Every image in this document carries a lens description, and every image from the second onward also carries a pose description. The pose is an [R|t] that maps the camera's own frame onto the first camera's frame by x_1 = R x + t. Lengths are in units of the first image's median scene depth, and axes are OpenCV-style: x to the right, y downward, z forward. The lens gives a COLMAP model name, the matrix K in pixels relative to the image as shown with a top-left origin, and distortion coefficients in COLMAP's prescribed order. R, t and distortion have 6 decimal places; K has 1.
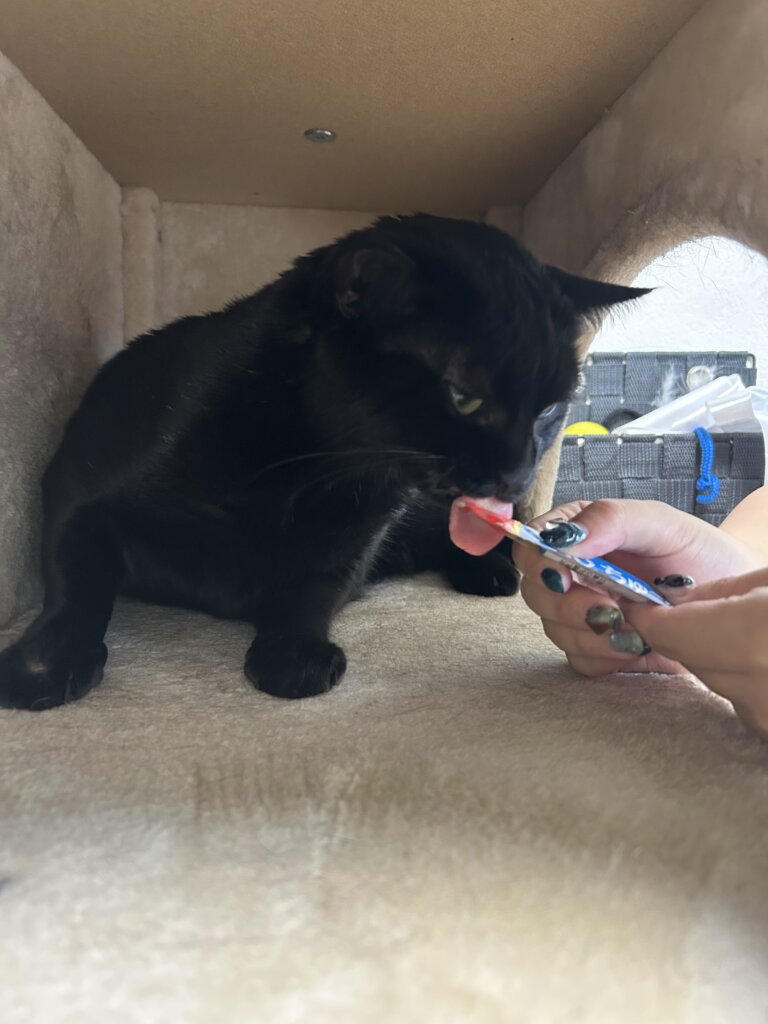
lens RADIAL K [[832.8, 0, 384.0], [0, 832.8, 512.0], [0, 0, 1]] dist [0.036234, -0.008432]
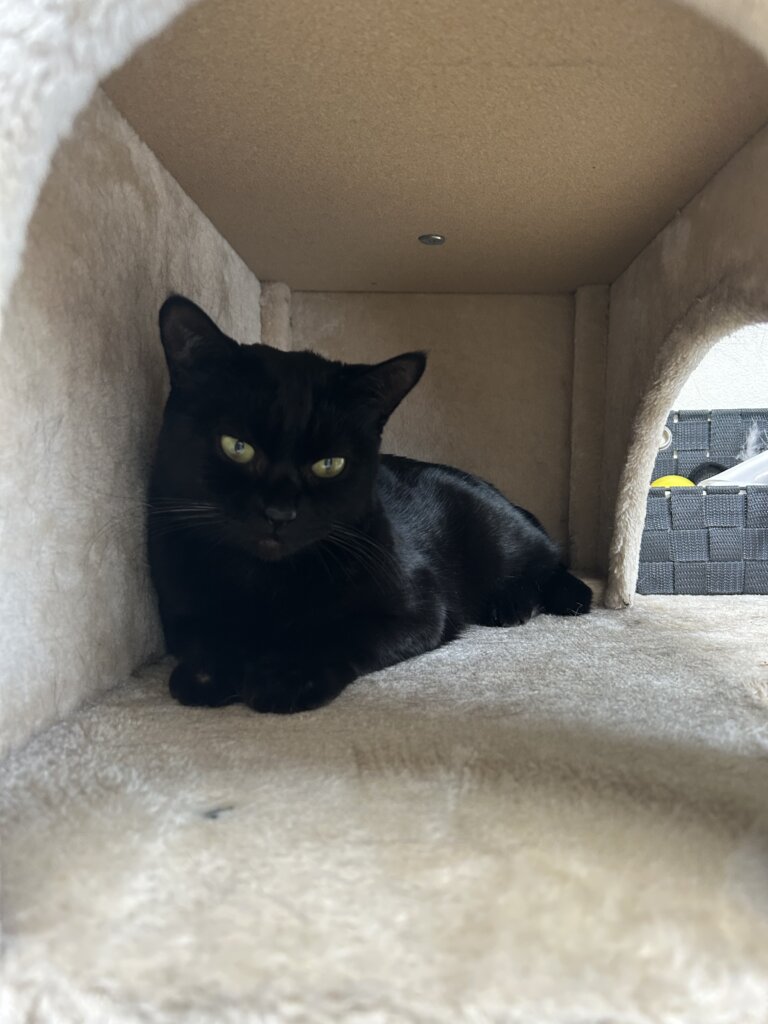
lens RADIAL K [[832.8, 0, 384.0], [0, 832.8, 512.0], [0, 0, 1]] dist [0.036234, -0.008432]
pose [[0.993892, -0.005115, -0.110243, -0.029842], [-0.001823, 0.998028, -0.062746, 0.024484], [0.110346, 0.062564, 0.991922, -0.333571]]
